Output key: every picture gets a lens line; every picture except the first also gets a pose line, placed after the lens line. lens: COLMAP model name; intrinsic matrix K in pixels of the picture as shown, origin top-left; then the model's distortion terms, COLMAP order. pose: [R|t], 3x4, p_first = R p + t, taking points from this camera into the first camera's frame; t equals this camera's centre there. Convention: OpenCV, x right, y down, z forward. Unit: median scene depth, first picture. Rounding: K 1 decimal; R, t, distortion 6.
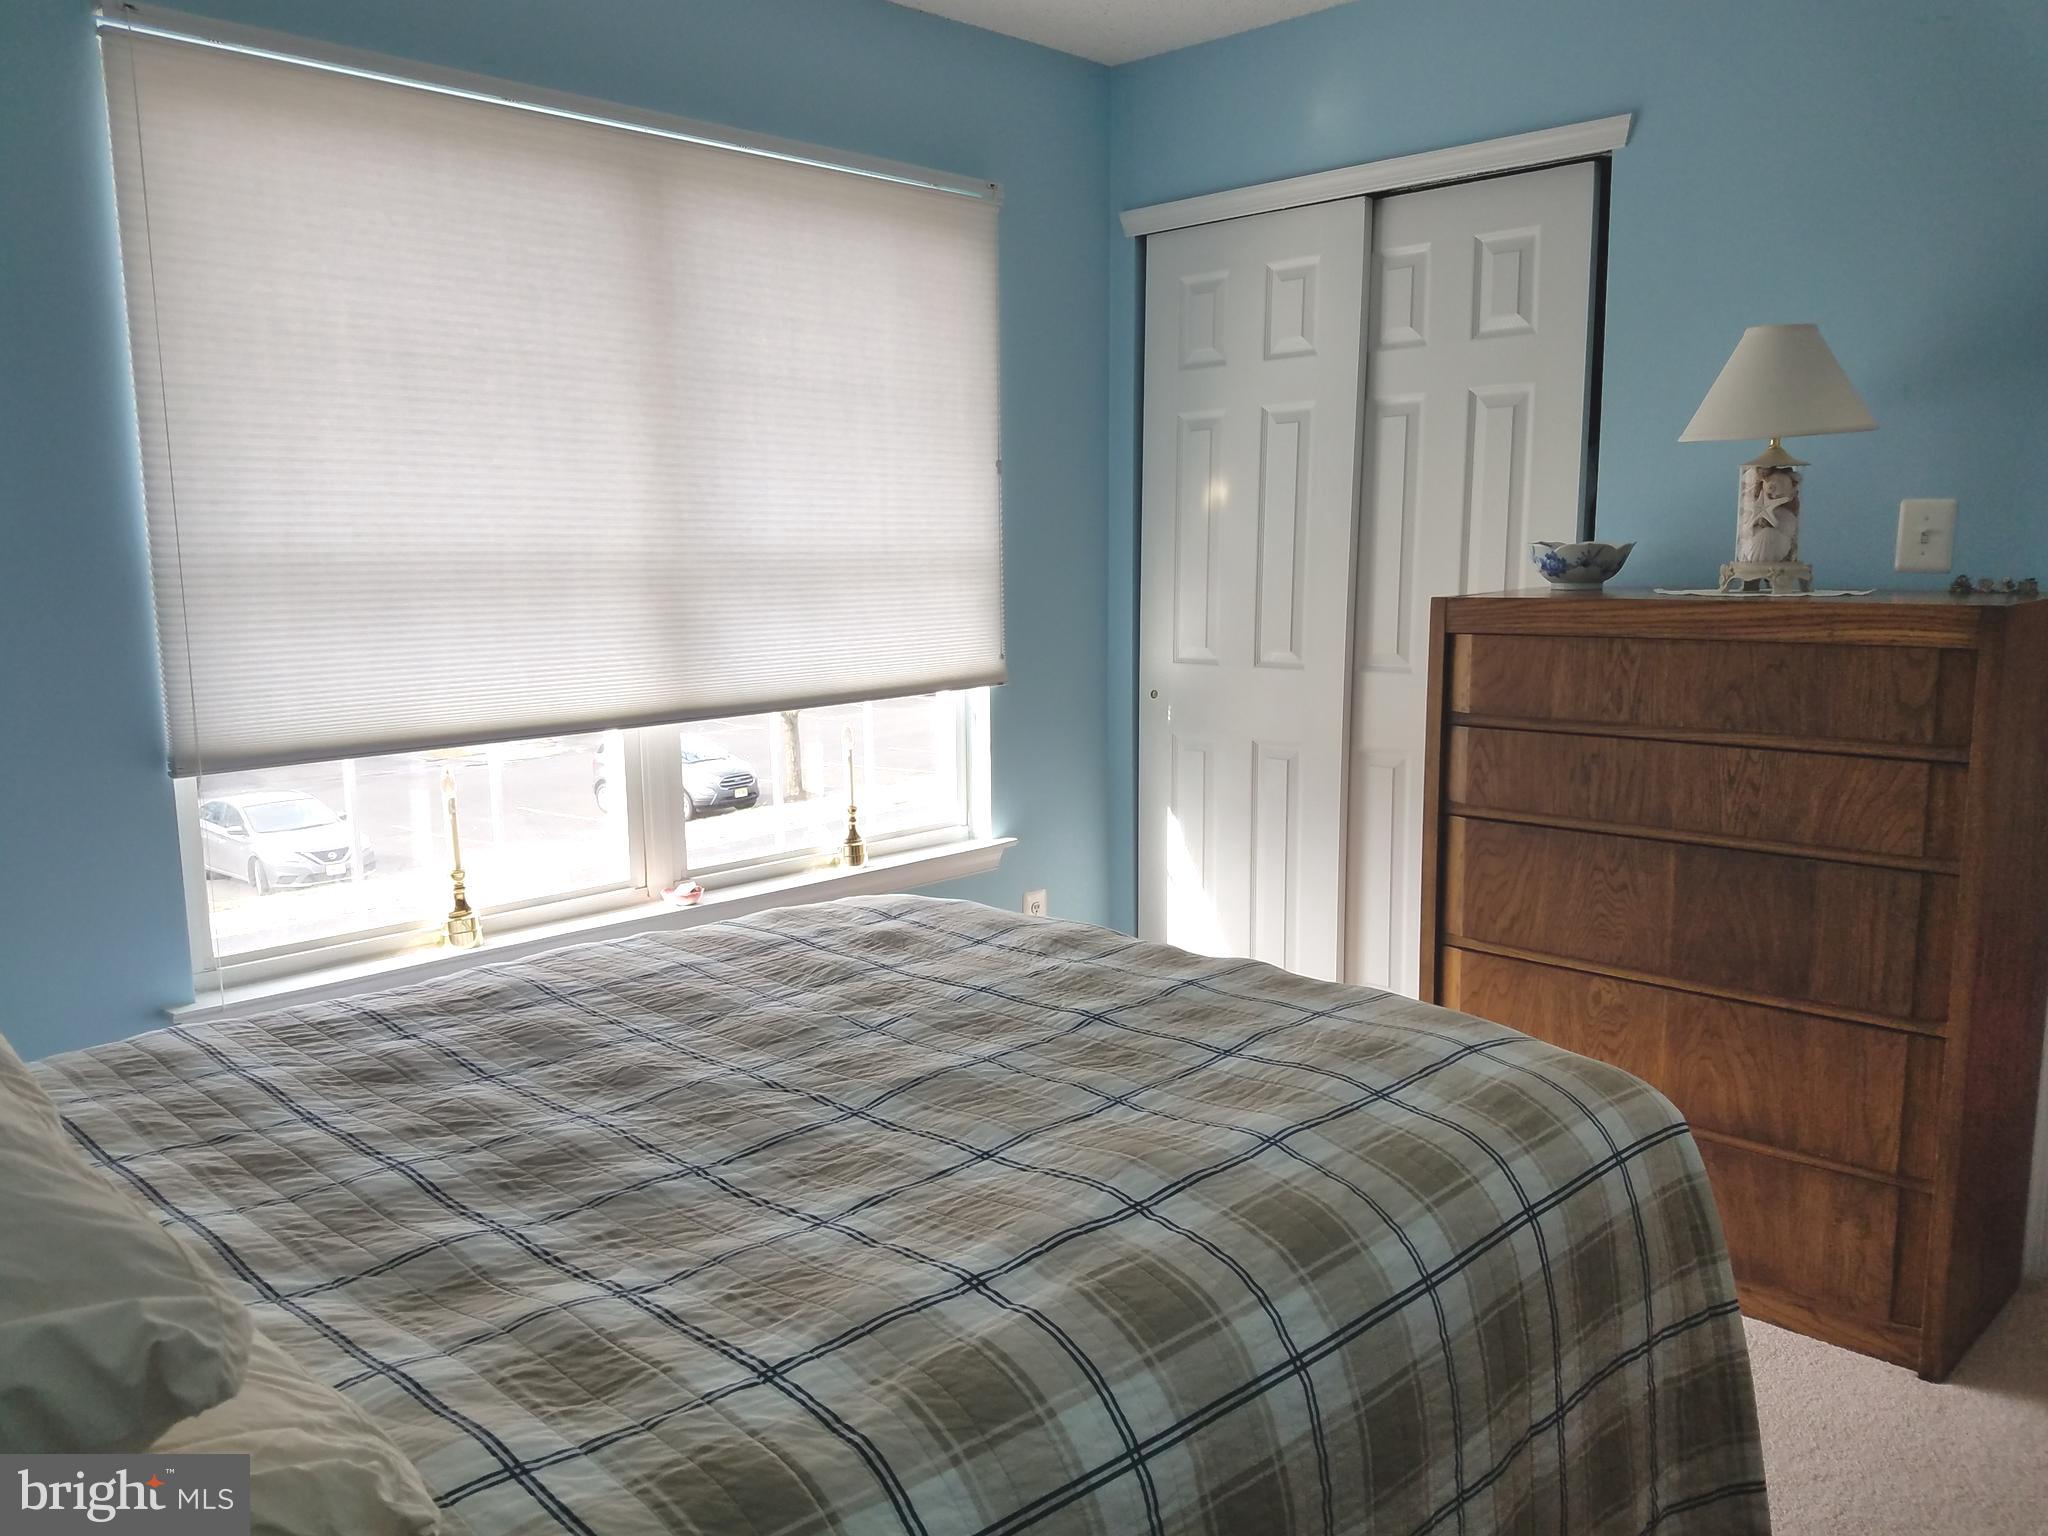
lens RADIAL K [[1593.6, 0, 1009.7], [0, 1593.6, 769.2], [0, 0, 1]] dist [-0.002271, 0.001297]
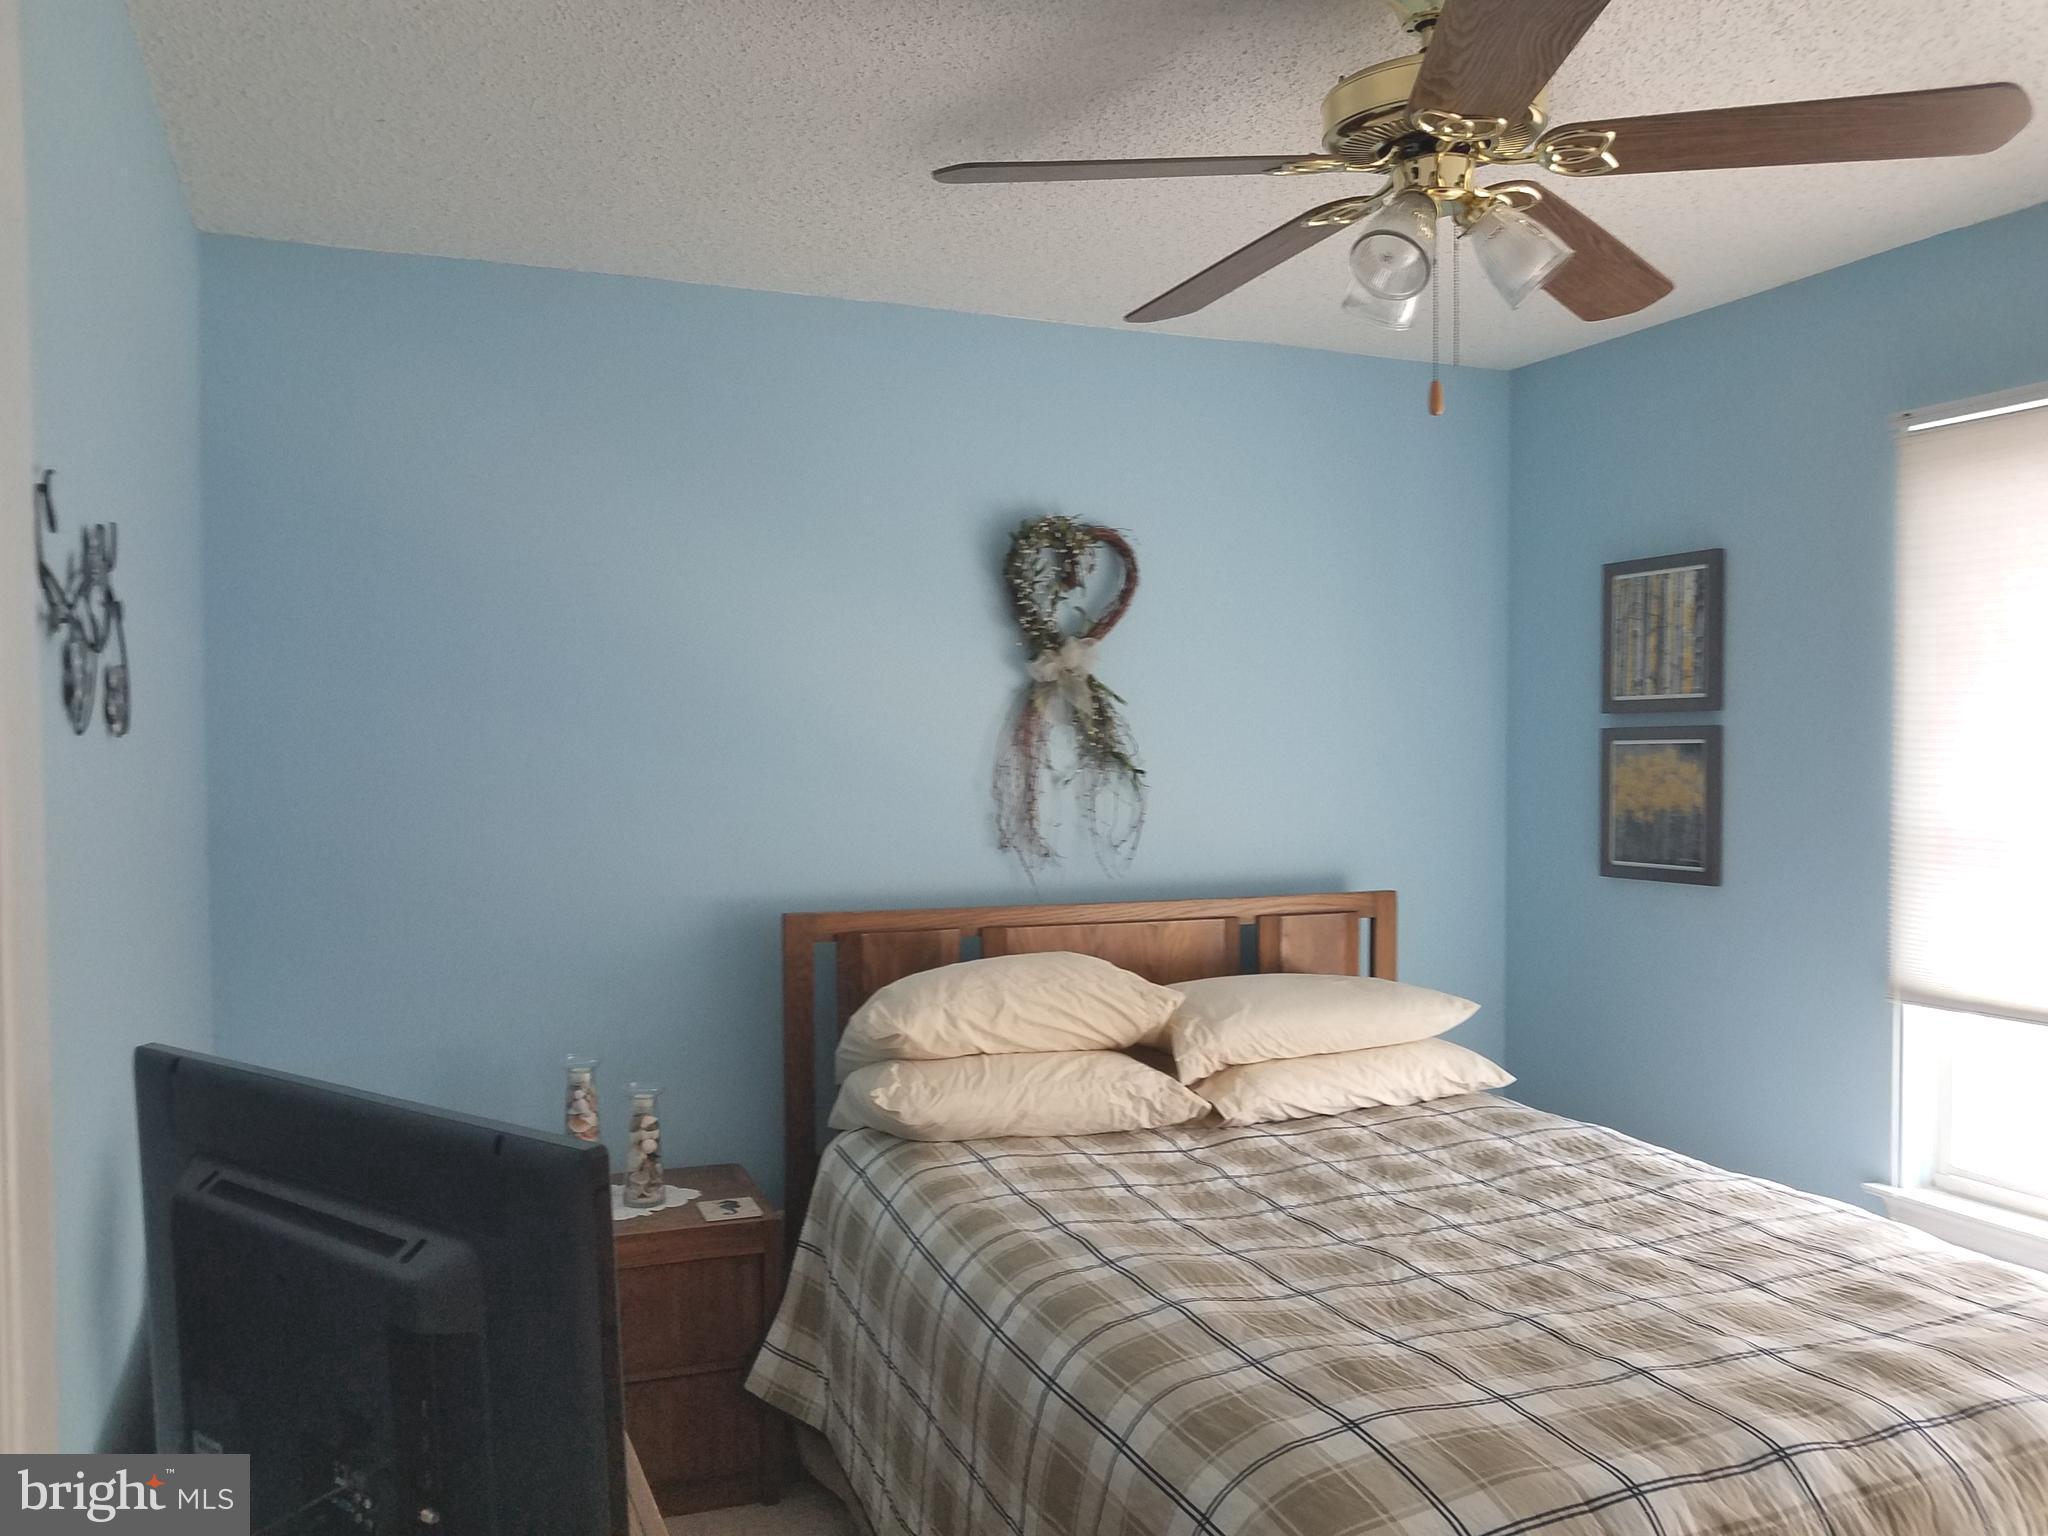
lens RADIAL K [[1593.6, 0, 1014.8], [0, 1593.6, 769.2], [0, 0, 1]] dist [-0.002271, 0.001297]
pose [[-0.393778, 0.041376, -0.918274, 1.189034], [-0.113078, 0.989218, 0.093063, -0.279540], [0.912224, 0.140483, -0.384854, 1.069796]]
